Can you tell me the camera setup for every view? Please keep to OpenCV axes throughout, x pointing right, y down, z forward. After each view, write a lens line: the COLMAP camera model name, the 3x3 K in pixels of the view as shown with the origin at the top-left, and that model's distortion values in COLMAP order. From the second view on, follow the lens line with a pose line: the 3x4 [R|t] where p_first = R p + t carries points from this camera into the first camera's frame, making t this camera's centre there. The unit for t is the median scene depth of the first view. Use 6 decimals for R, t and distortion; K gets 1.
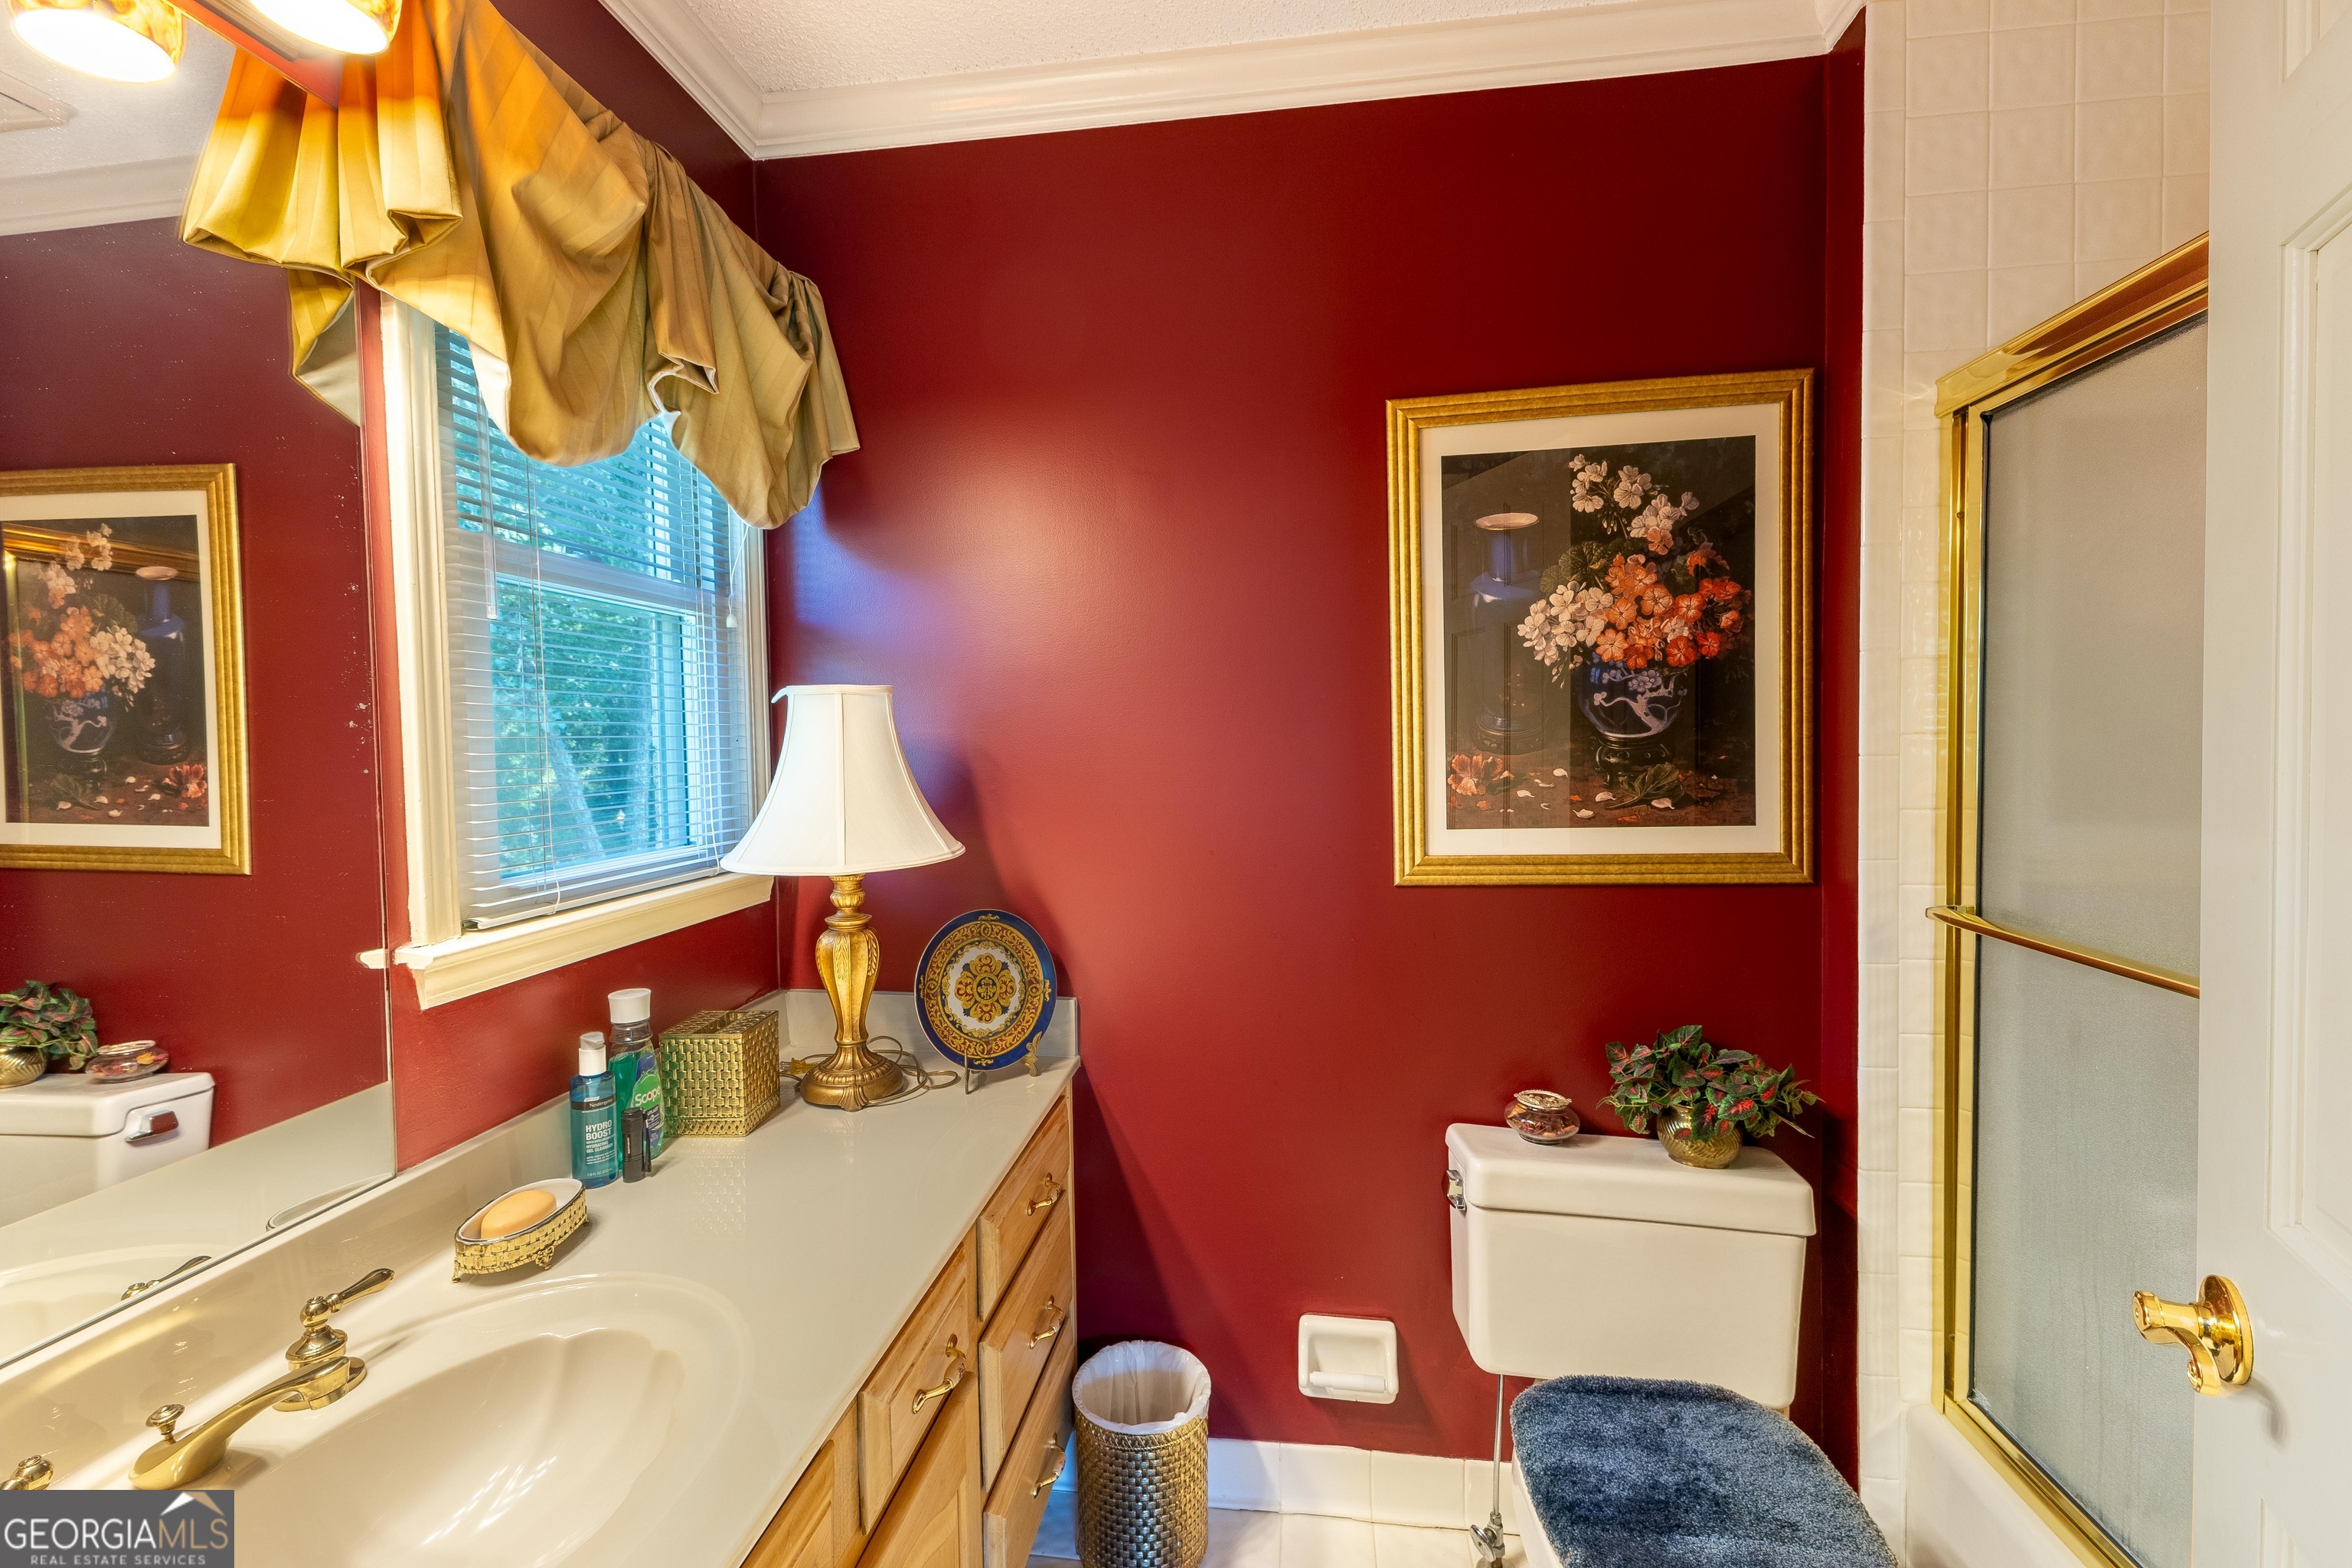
lens RADIAL K [[1029.5, 0, 1163.8], [0, 1029.5, 773.2], [0, 0, 1]] dist [0.009242, -0.001305]
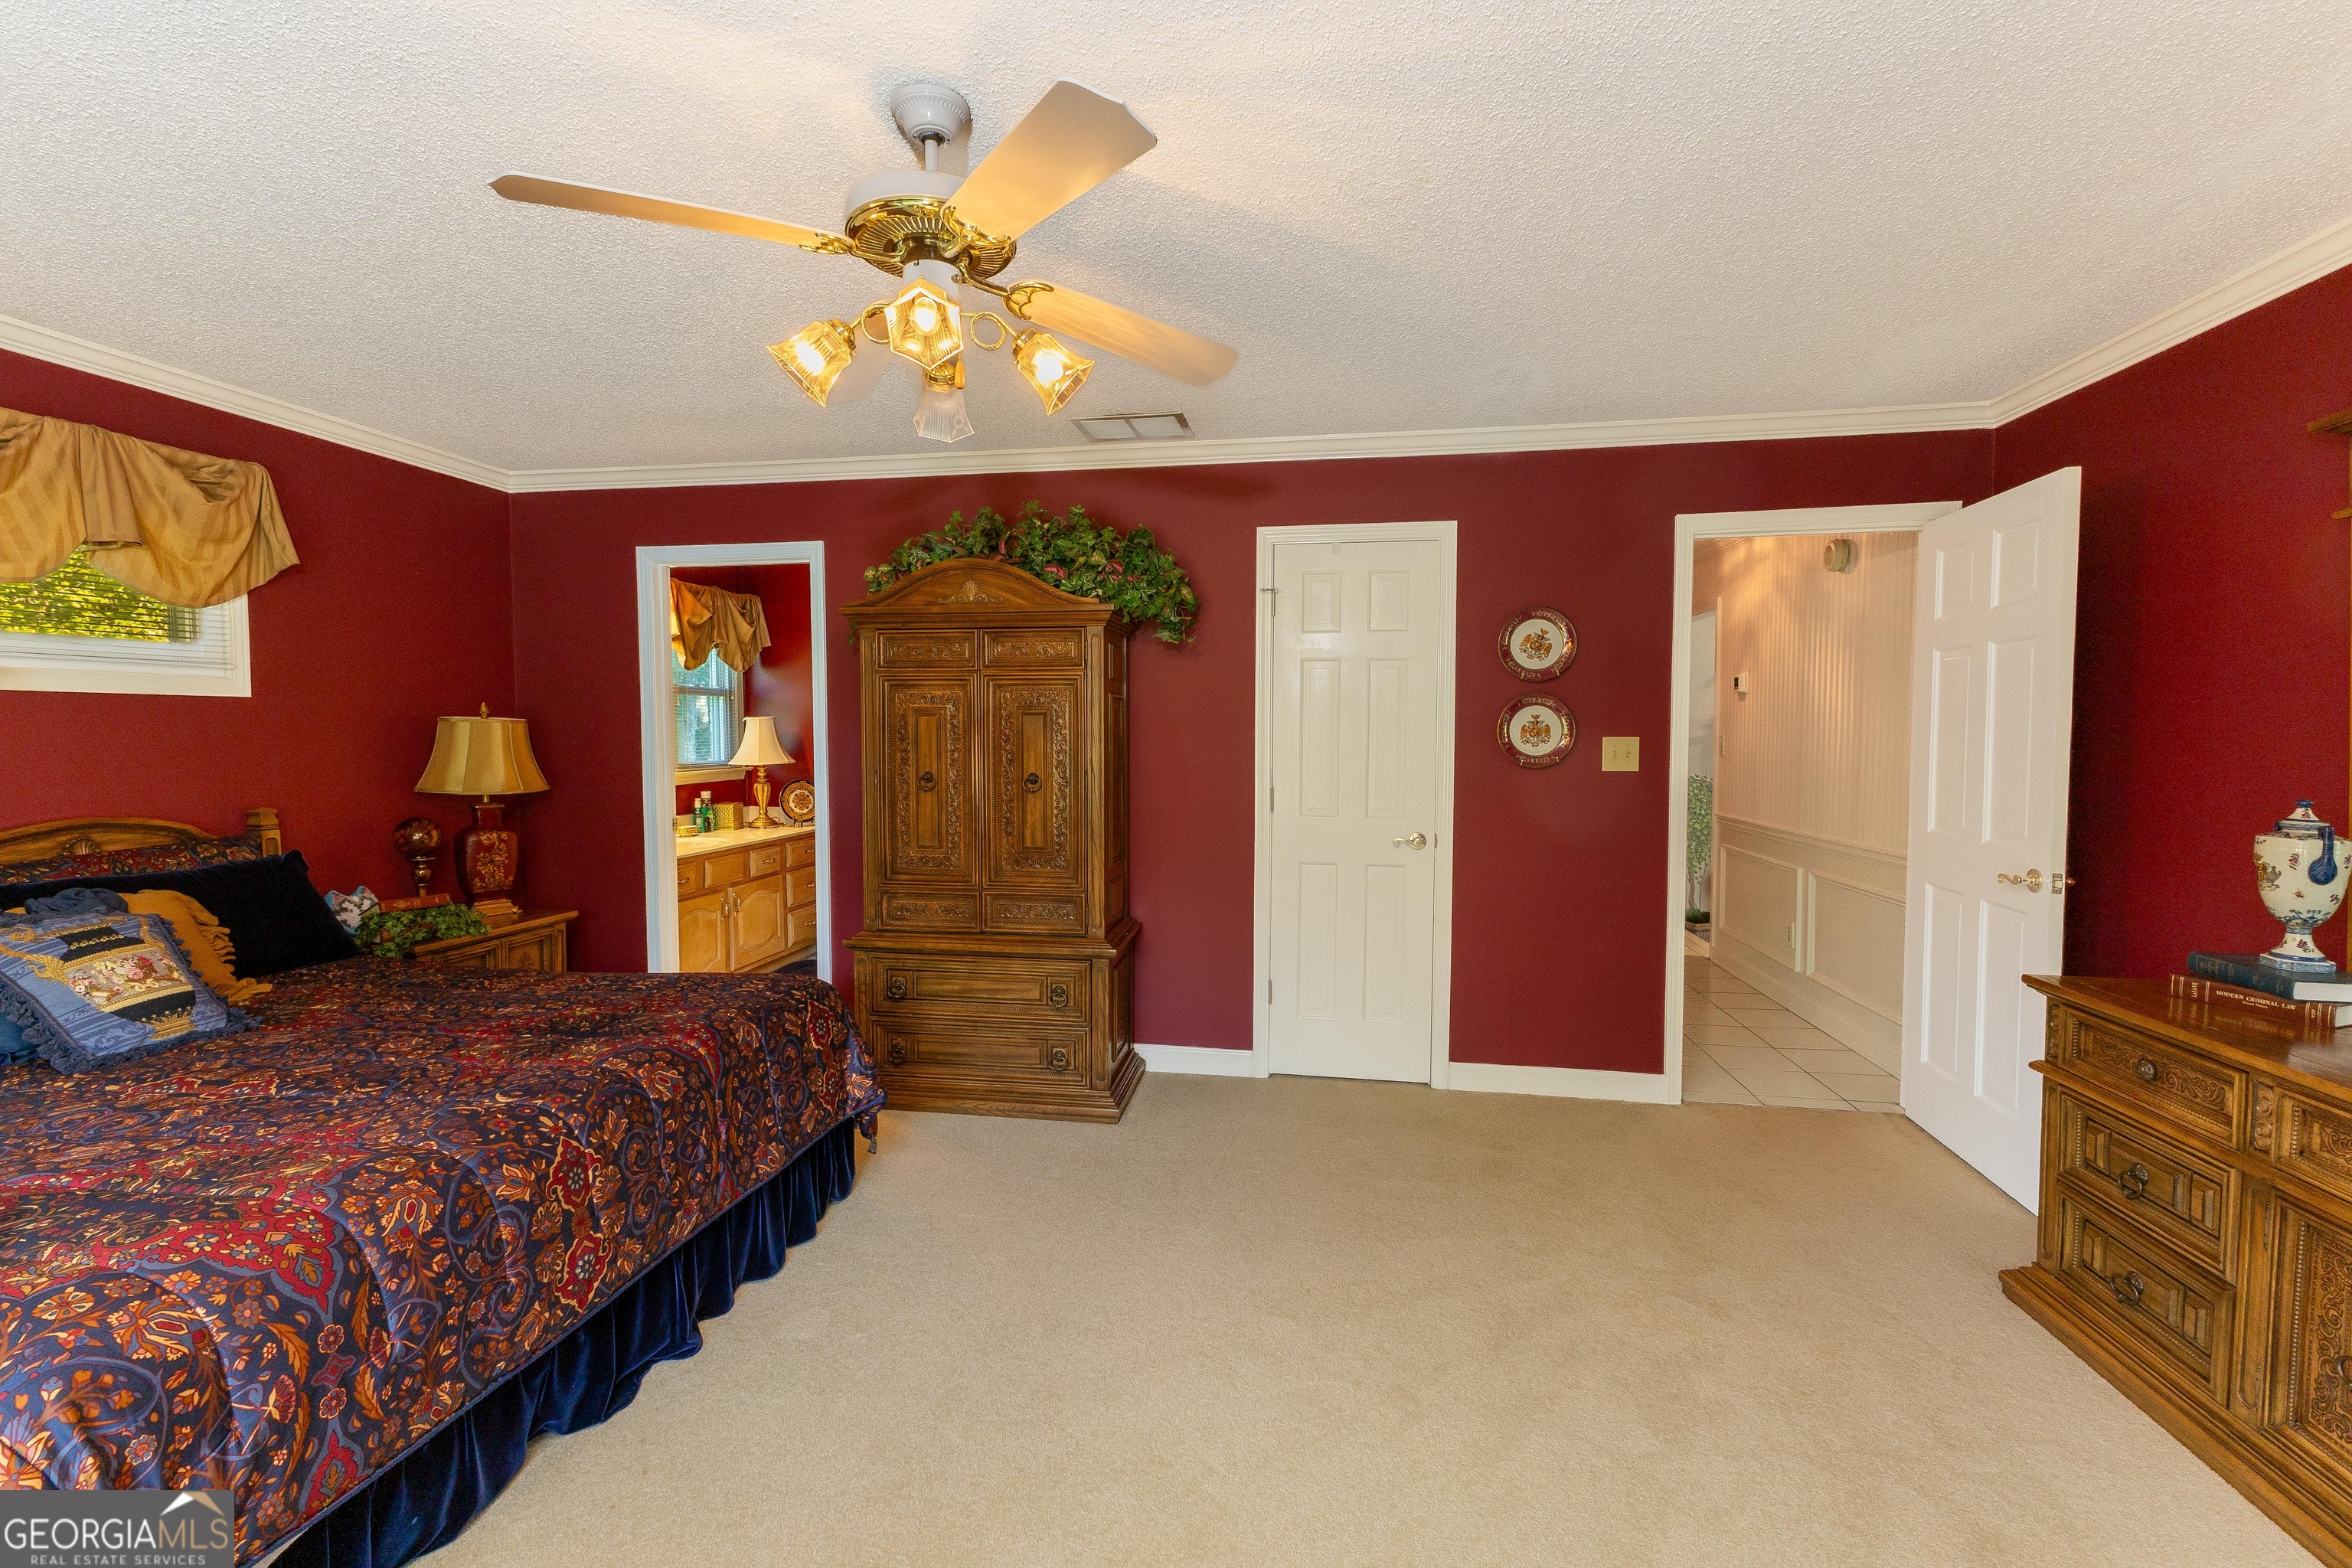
lens RADIAL K [[1029.5, 0, 1163.8], [0, 1029.5, 773.2], [0, 0, 1]] dist [0.009242, -0.001305]
pose [[0.999260, 0.014063, -0.035806, 1.323684], [-0.013669, 0.999843, 0.011234, 0.059226], [0.035958, -0.010737, 0.999296, -2.769944]]
